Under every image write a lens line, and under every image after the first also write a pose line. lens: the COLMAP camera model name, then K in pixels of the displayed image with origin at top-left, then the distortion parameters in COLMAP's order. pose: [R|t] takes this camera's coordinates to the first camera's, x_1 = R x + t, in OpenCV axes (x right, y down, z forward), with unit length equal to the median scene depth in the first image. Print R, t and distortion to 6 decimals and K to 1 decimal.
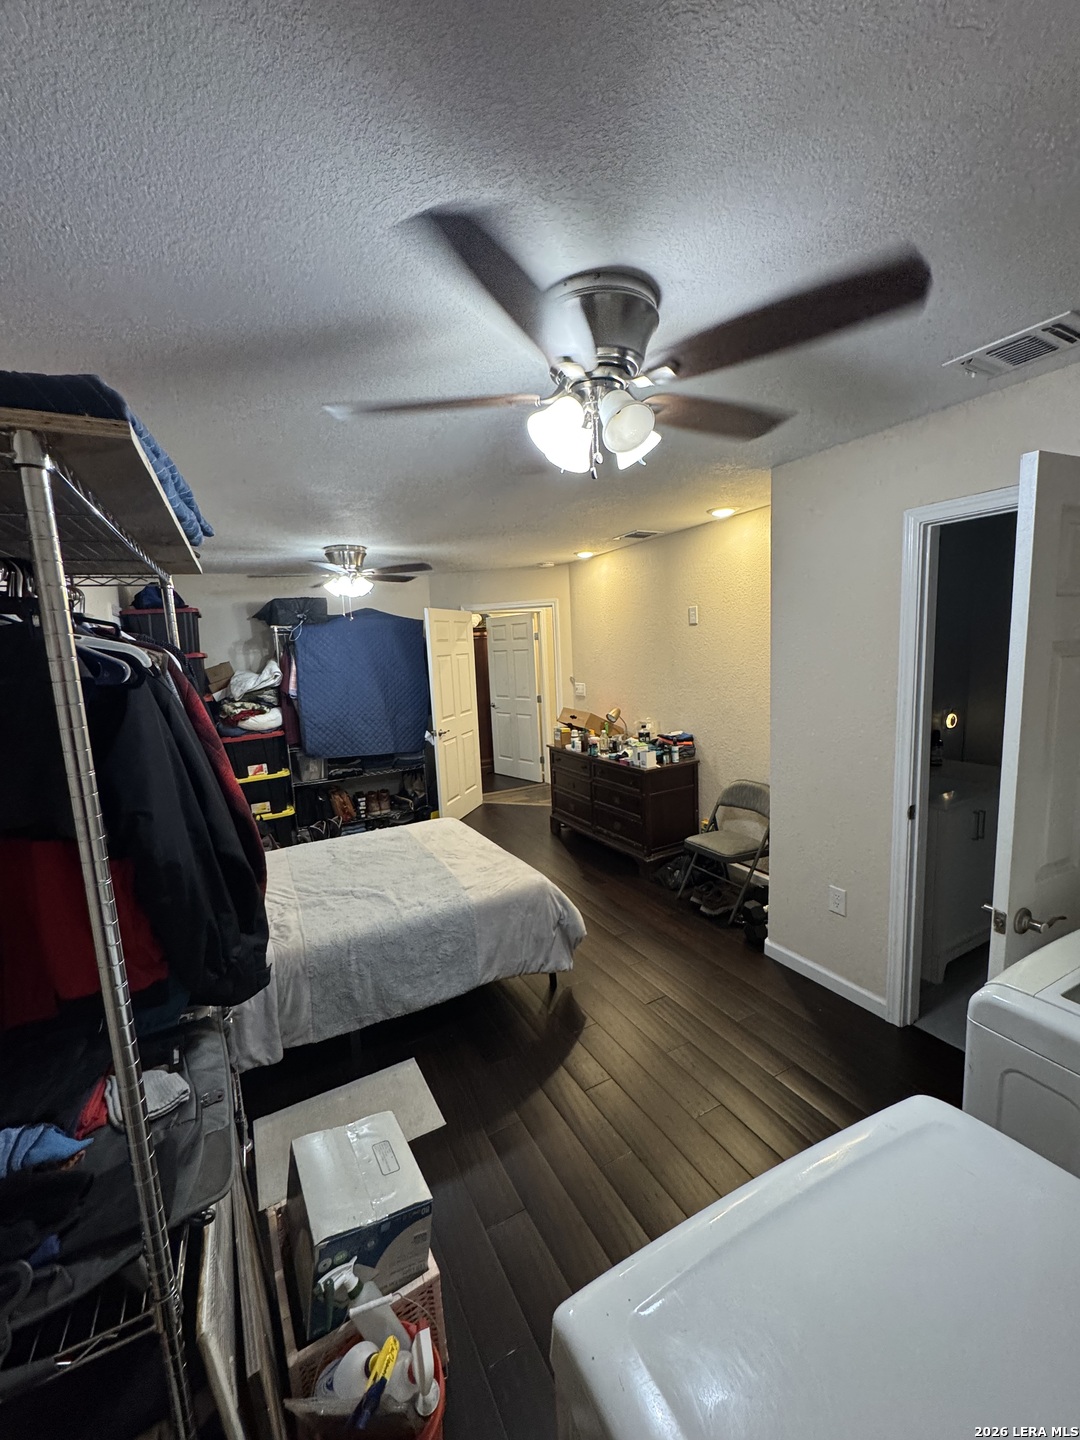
lens RADIAL K [[578.7, 0, 536.6], [0, 578.7, 718.7], [0, 0, 1]] dist [0.000428, 0.000656]
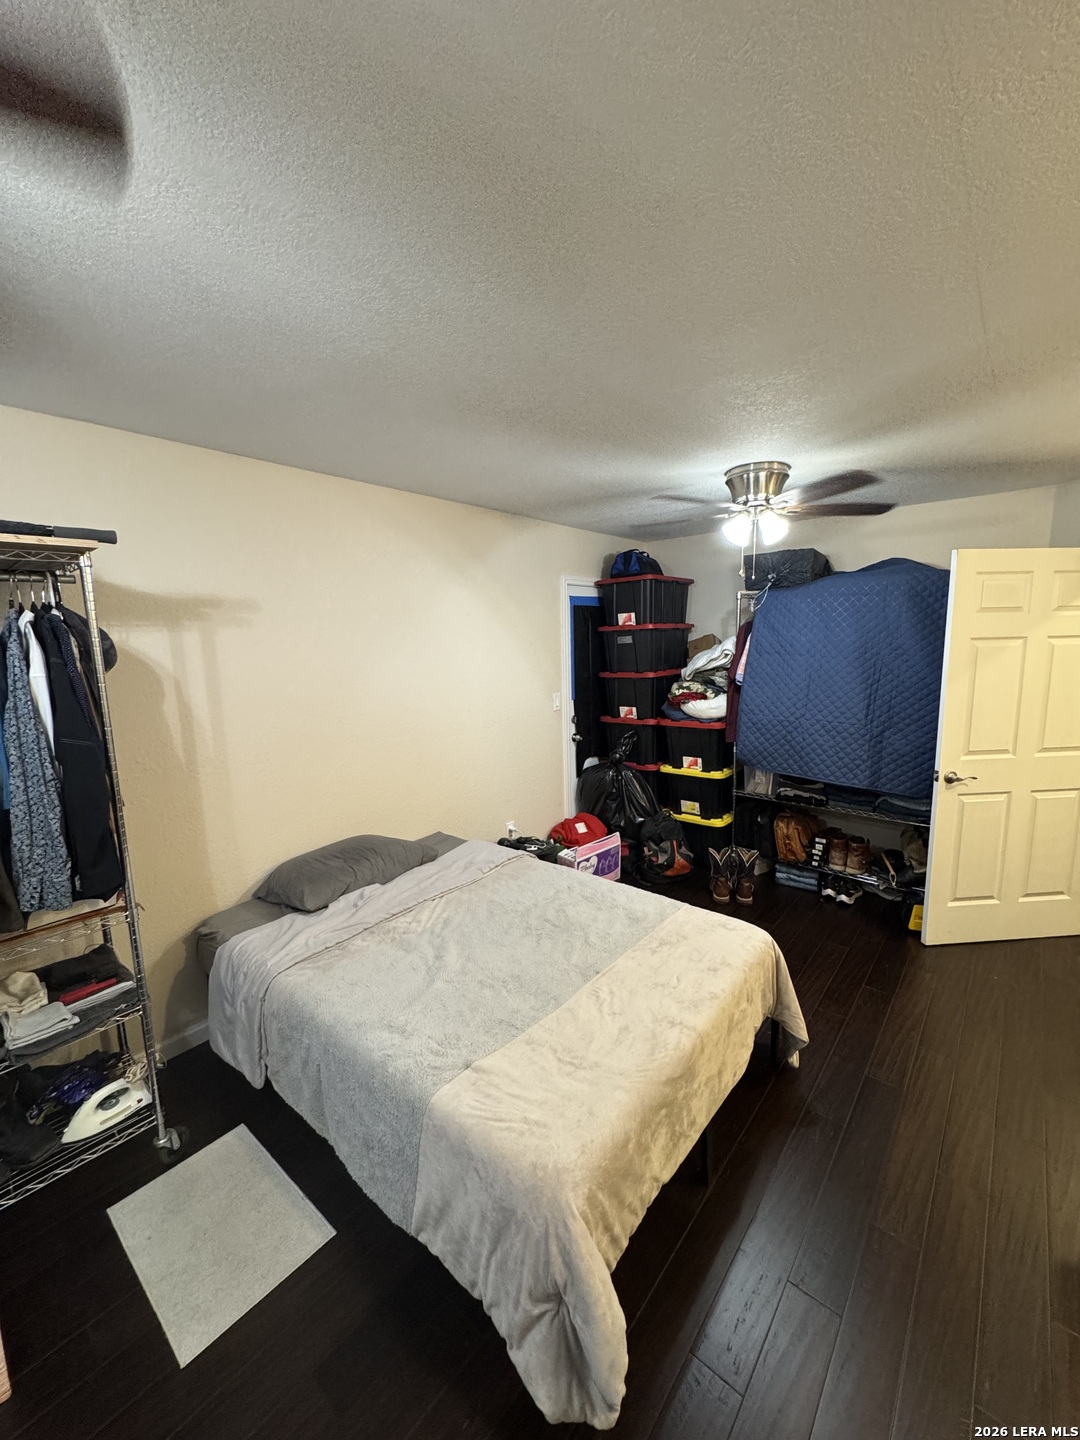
lens RADIAL K [[578.7, 0, 536.6], [0, 578.7, 718.7], [0, 0, 1]] dist [0.000428, 0.000656]
pose [[0.378443, 0.173279, -0.909261, 0.193429], [-0.117068, 0.983393, 0.138681, -0.066878], [0.918192, 0.053963, 0.392443, 0.449911]]
